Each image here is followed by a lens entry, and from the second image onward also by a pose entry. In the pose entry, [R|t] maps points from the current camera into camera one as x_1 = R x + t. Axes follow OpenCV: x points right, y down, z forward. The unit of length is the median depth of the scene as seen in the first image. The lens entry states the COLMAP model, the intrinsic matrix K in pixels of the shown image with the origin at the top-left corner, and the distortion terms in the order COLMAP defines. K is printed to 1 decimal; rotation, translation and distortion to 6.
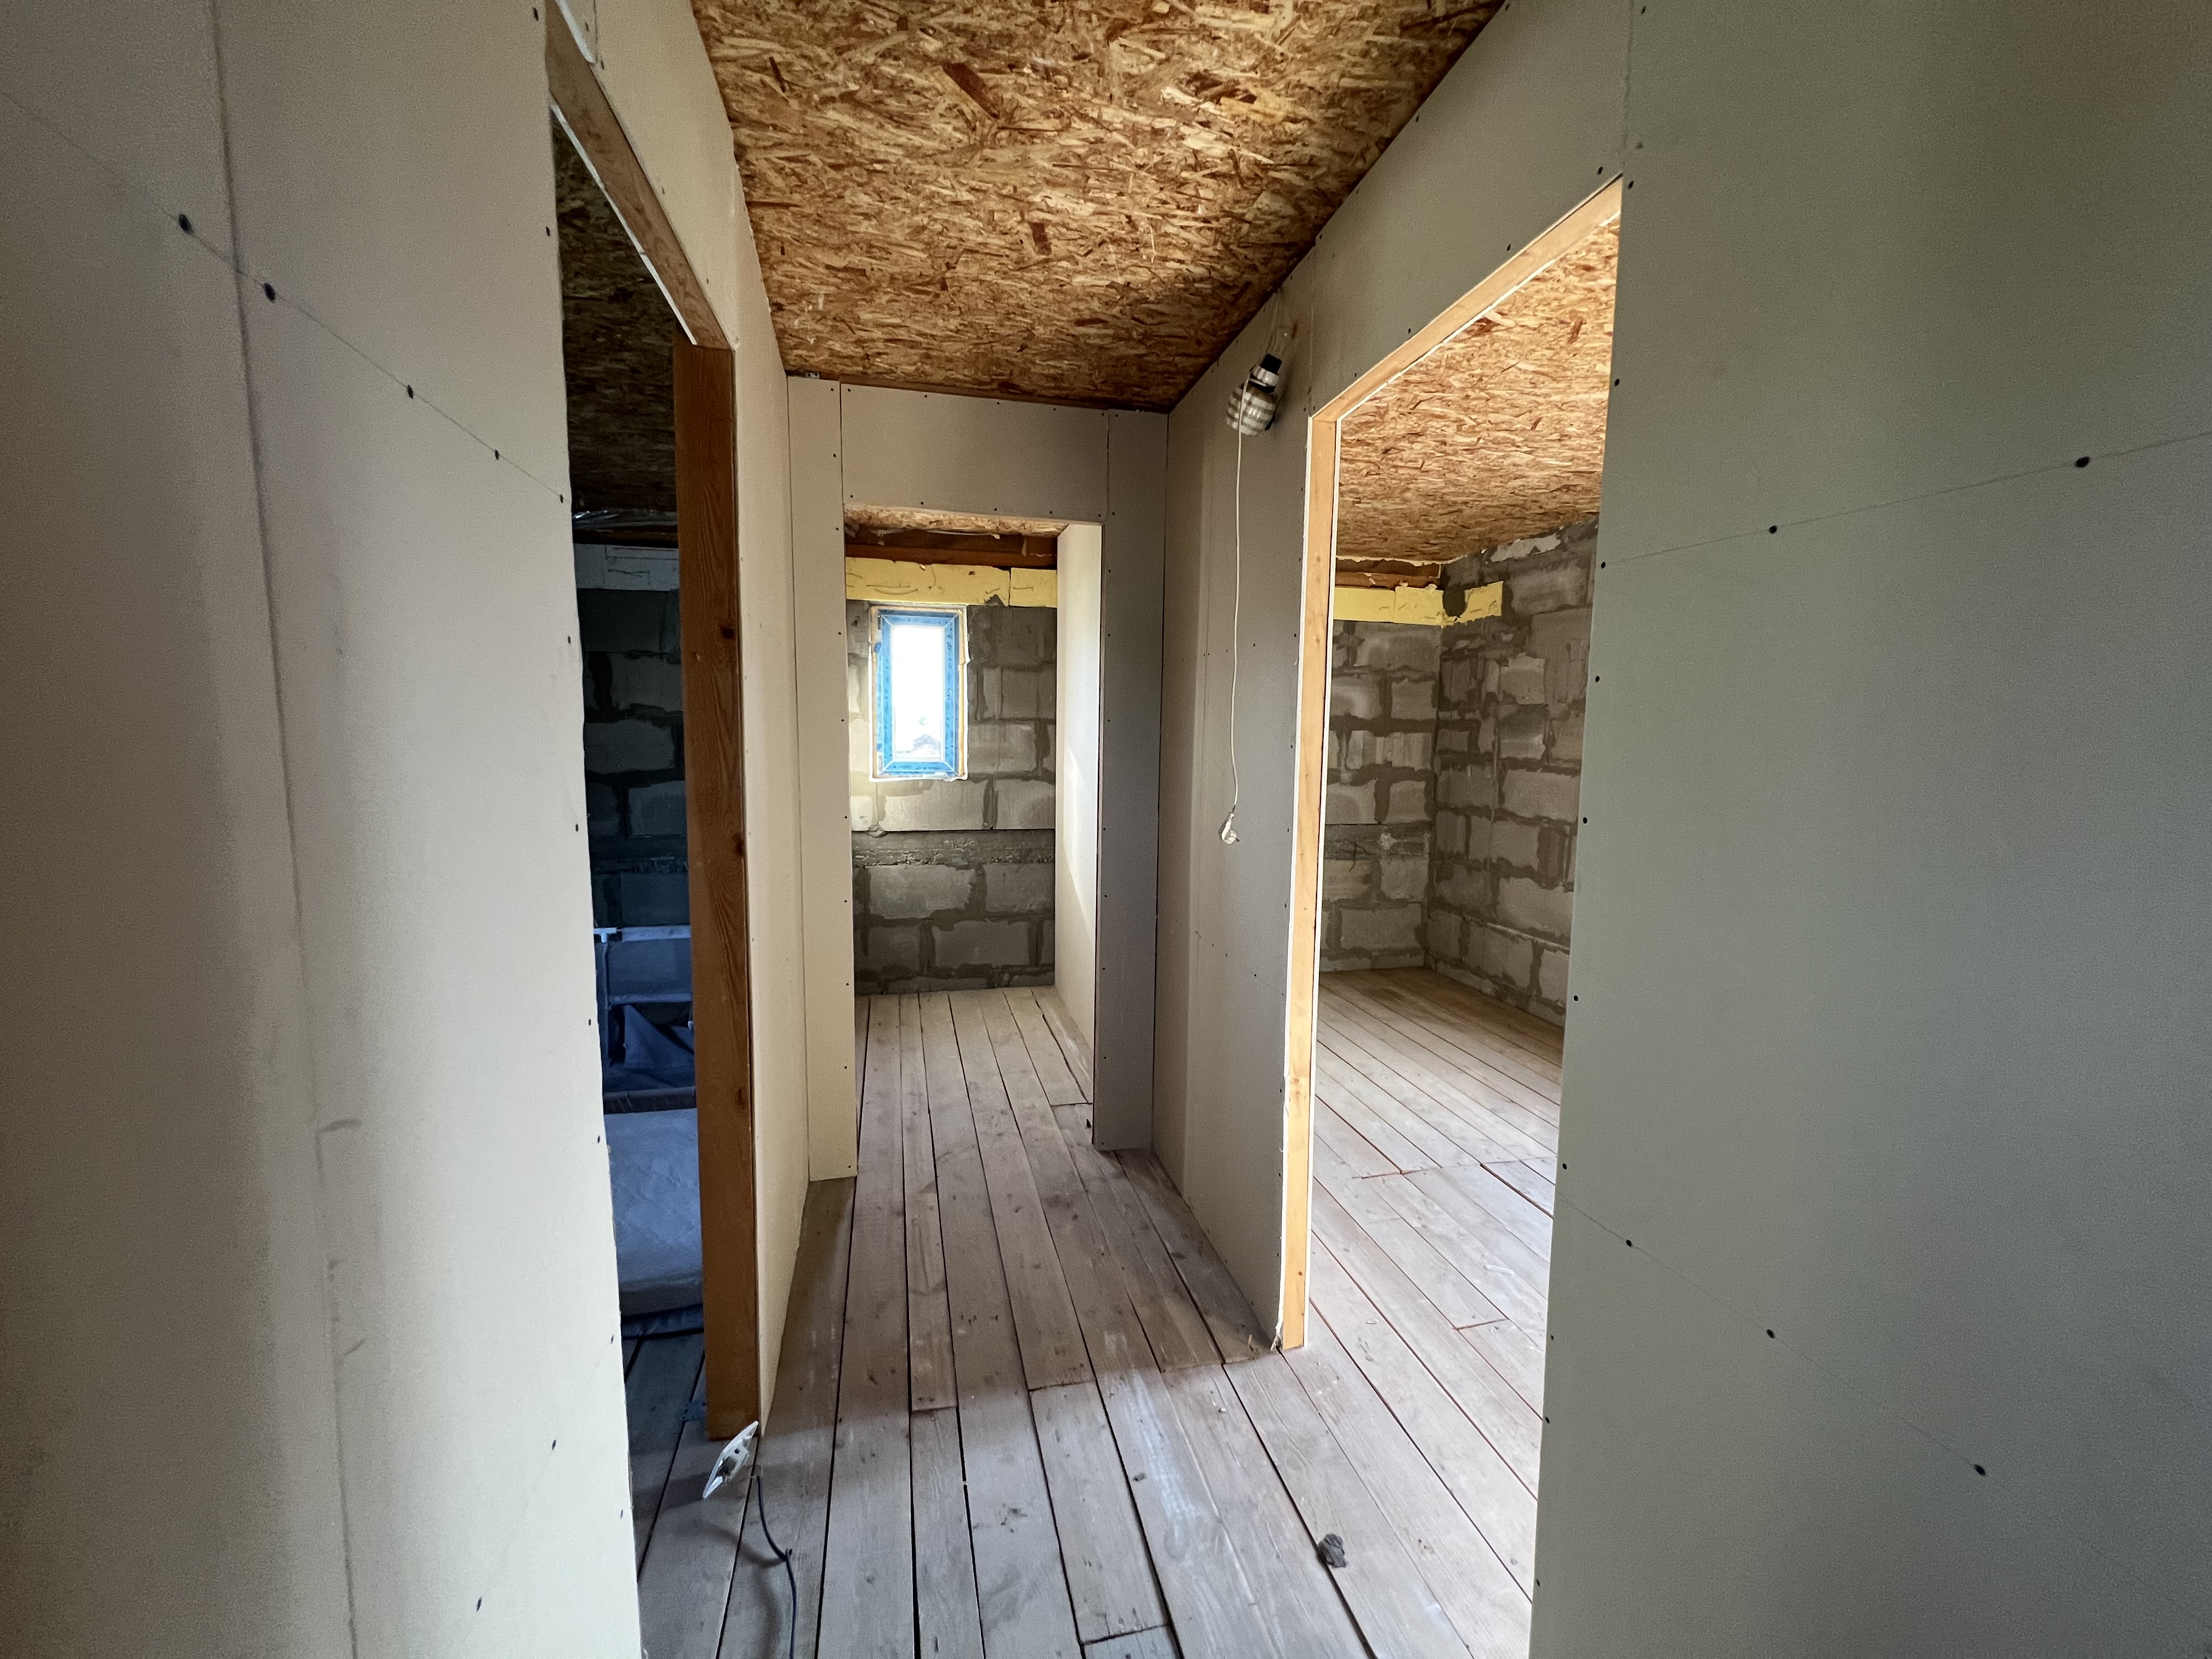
lens RADIAL K [[896.8, 0, 1104.9], [0, 896.8, 829.4], [0, 0, 1]] dist [-0.001051, -0.000037]
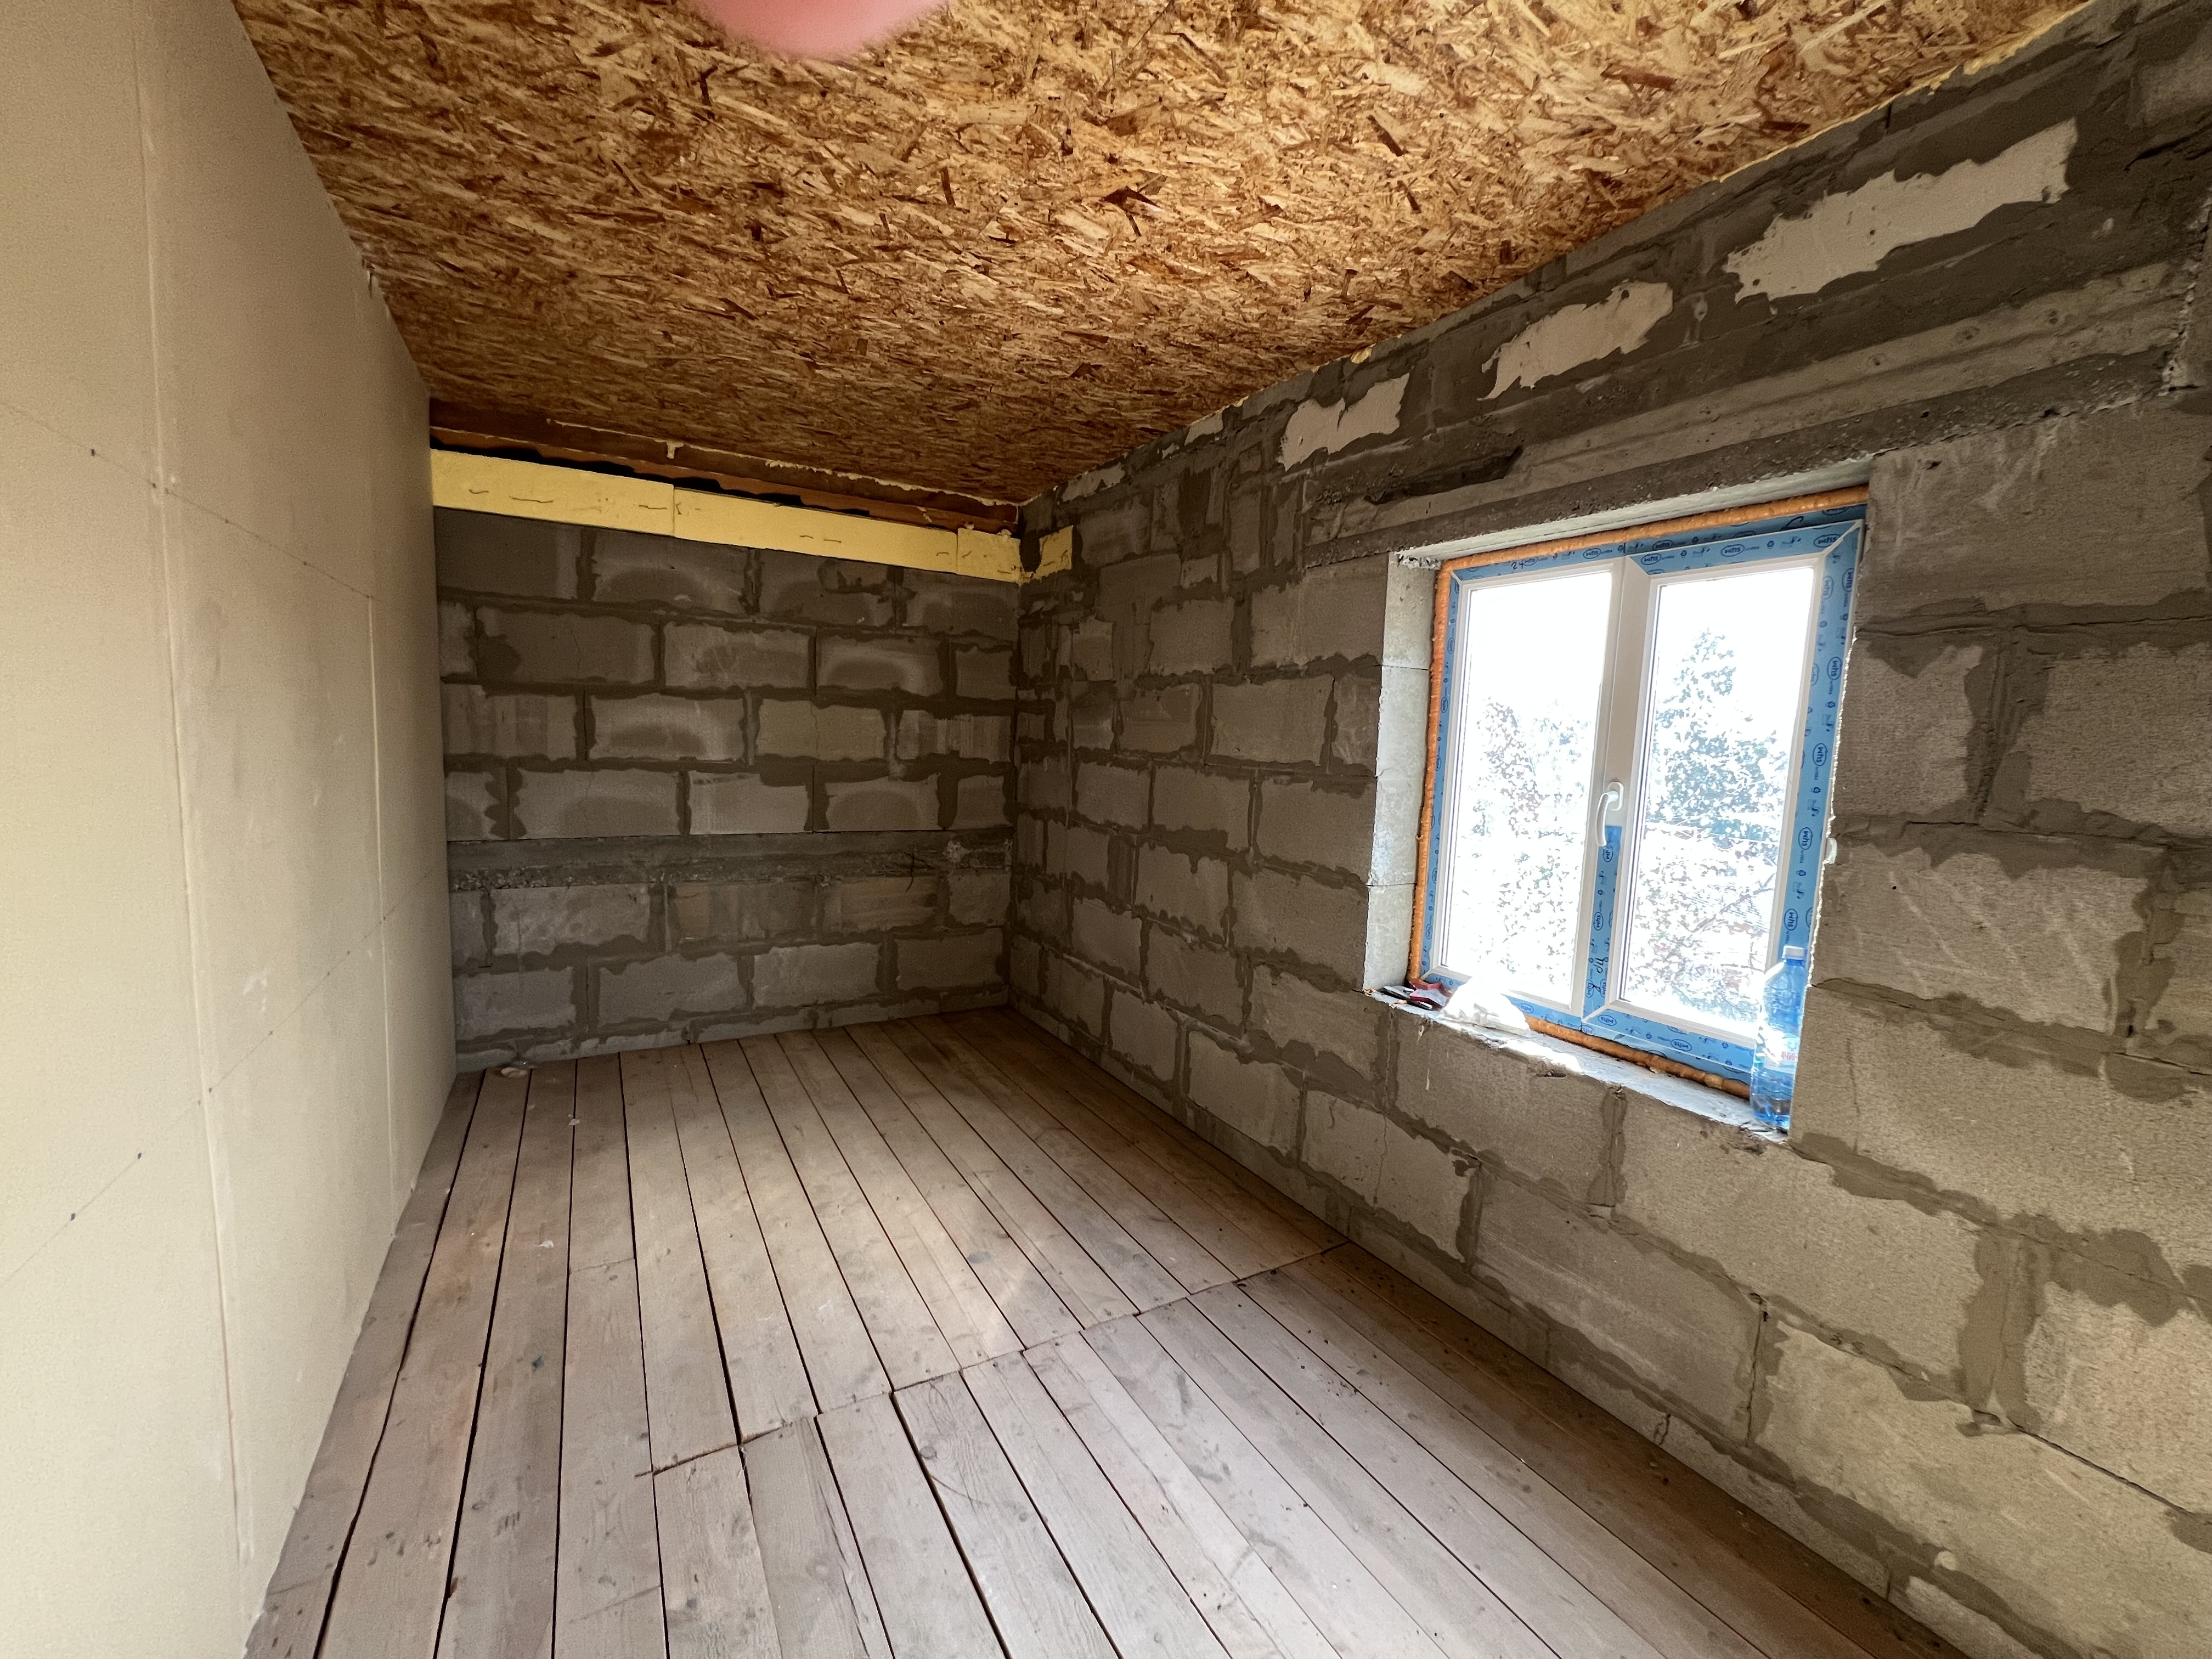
lens RADIAL K [[896.8, 0, 1105.7], [0, 896.8, 829.2], [0, 0, 1]] dist [-0.001051, -0.000037]
pose [[0.958054, -0.005174, 0.286541, 0.232276], [0.003786, 0.999978, 0.005398, -0.011279], [-0.286563, -0.004086, 0.958053, 0.219301]]
